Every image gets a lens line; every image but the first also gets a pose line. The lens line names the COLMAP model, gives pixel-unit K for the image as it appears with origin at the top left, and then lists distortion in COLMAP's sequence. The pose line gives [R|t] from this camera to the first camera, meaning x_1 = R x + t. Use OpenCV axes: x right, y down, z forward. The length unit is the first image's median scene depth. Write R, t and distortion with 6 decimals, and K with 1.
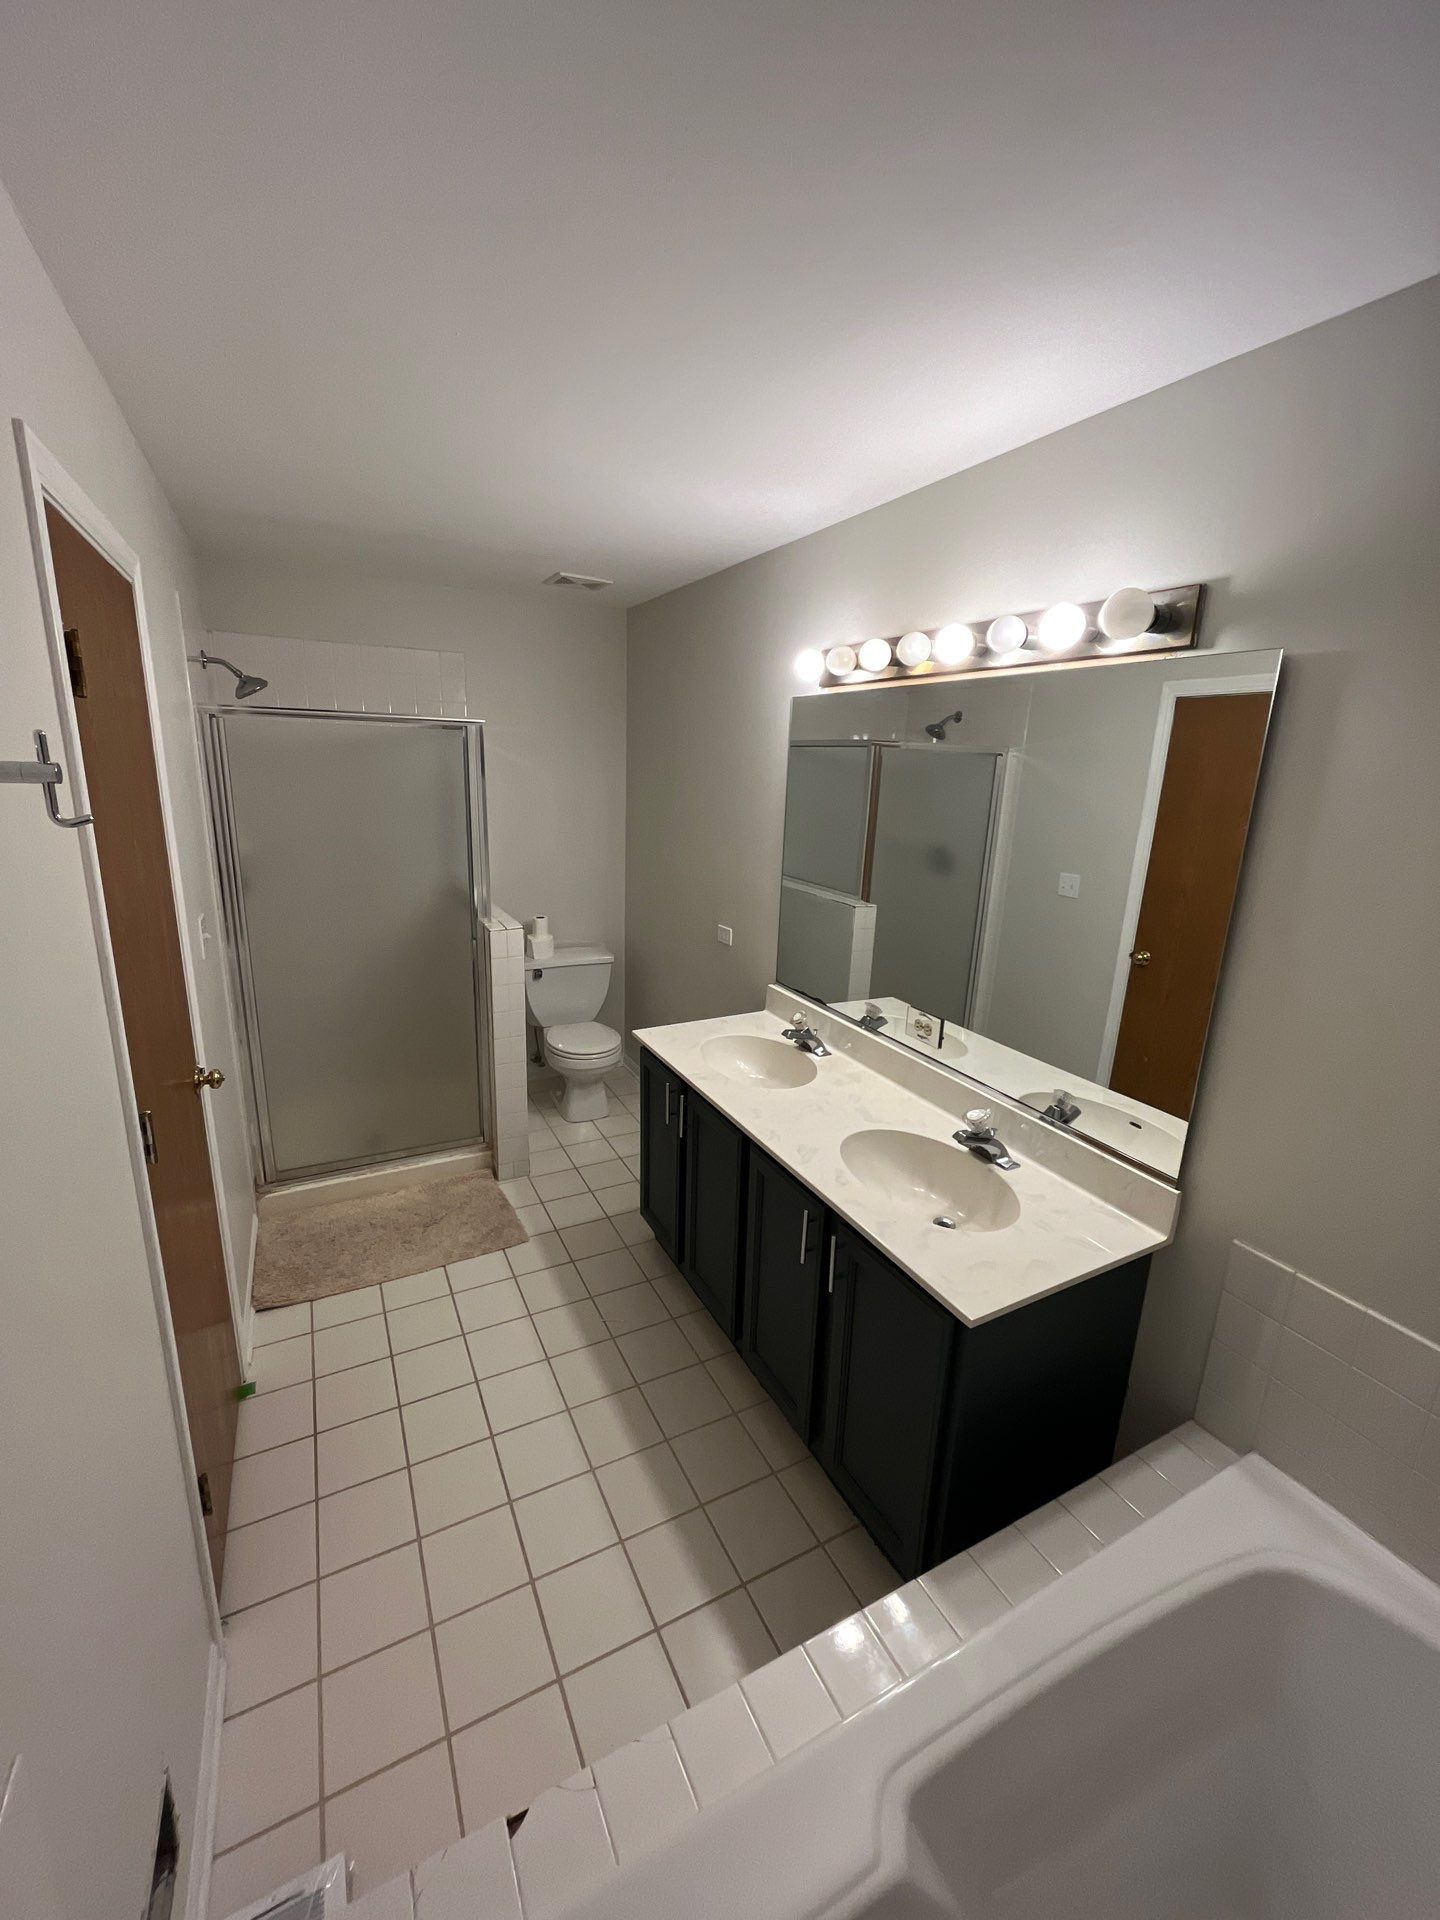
lens RADIAL K [[785.6, 0, 737.7], [0, 785.6, 970.4], [0, 0, 1]] dist [0.000322, 0.000092]
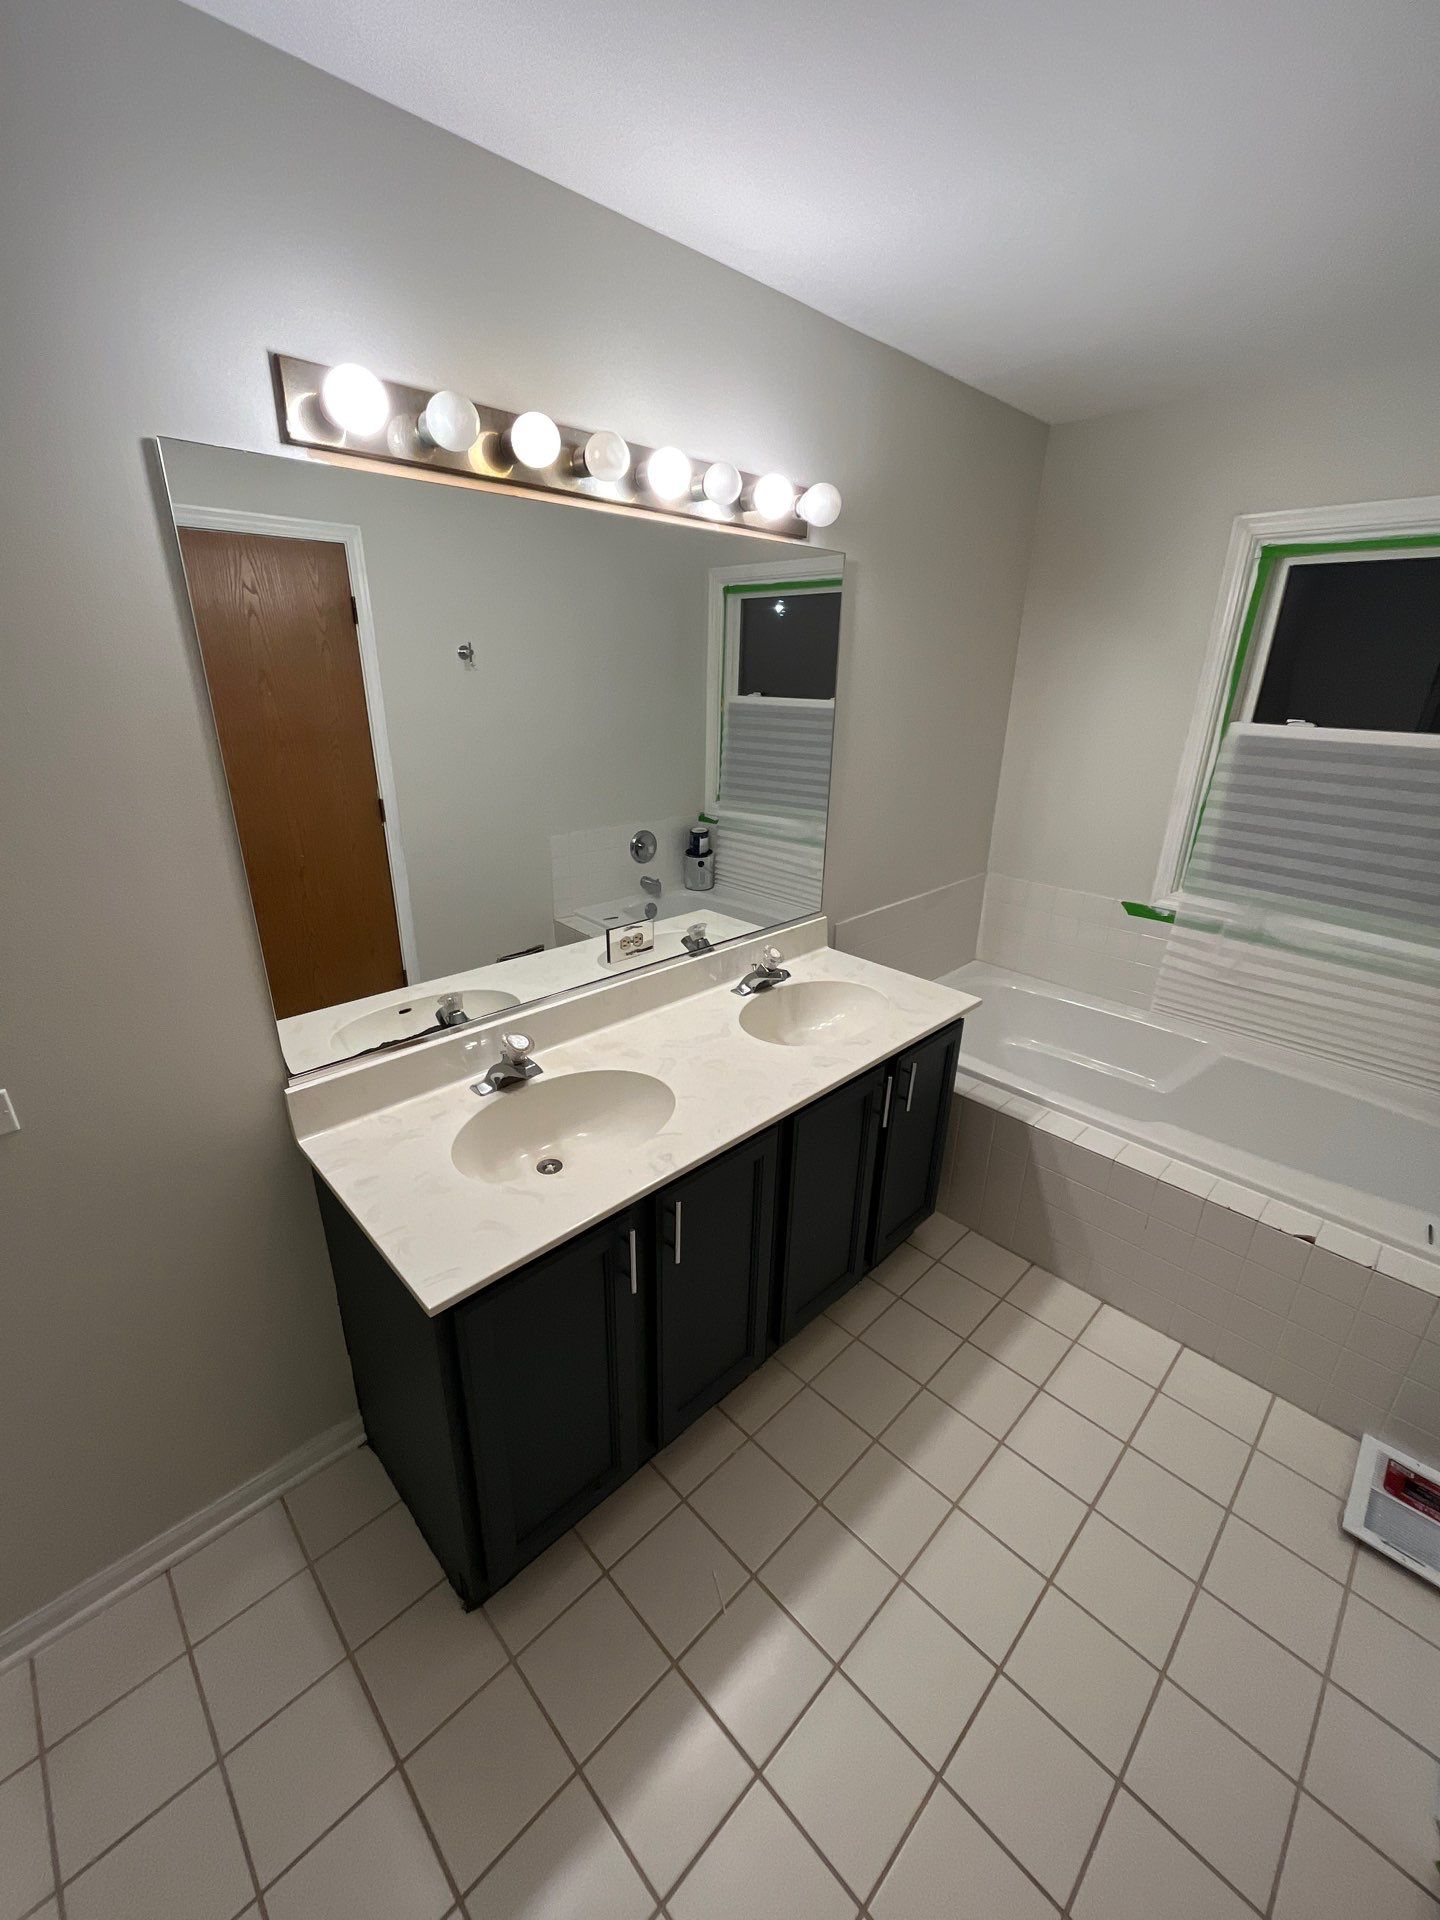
lens RADIAL K [[785.6, 0, 738.1], [0, 785.6, 949.6], [0, 0, 1]] dist [0.000322, 0.000092]
pose [[-0.285719, -0.379874, 0.879807, -0.608134], [0.213080, 0.869913, 0.444800, -0.301214], [-0.934324, 0.314557, -0.167607, 1.115934]]
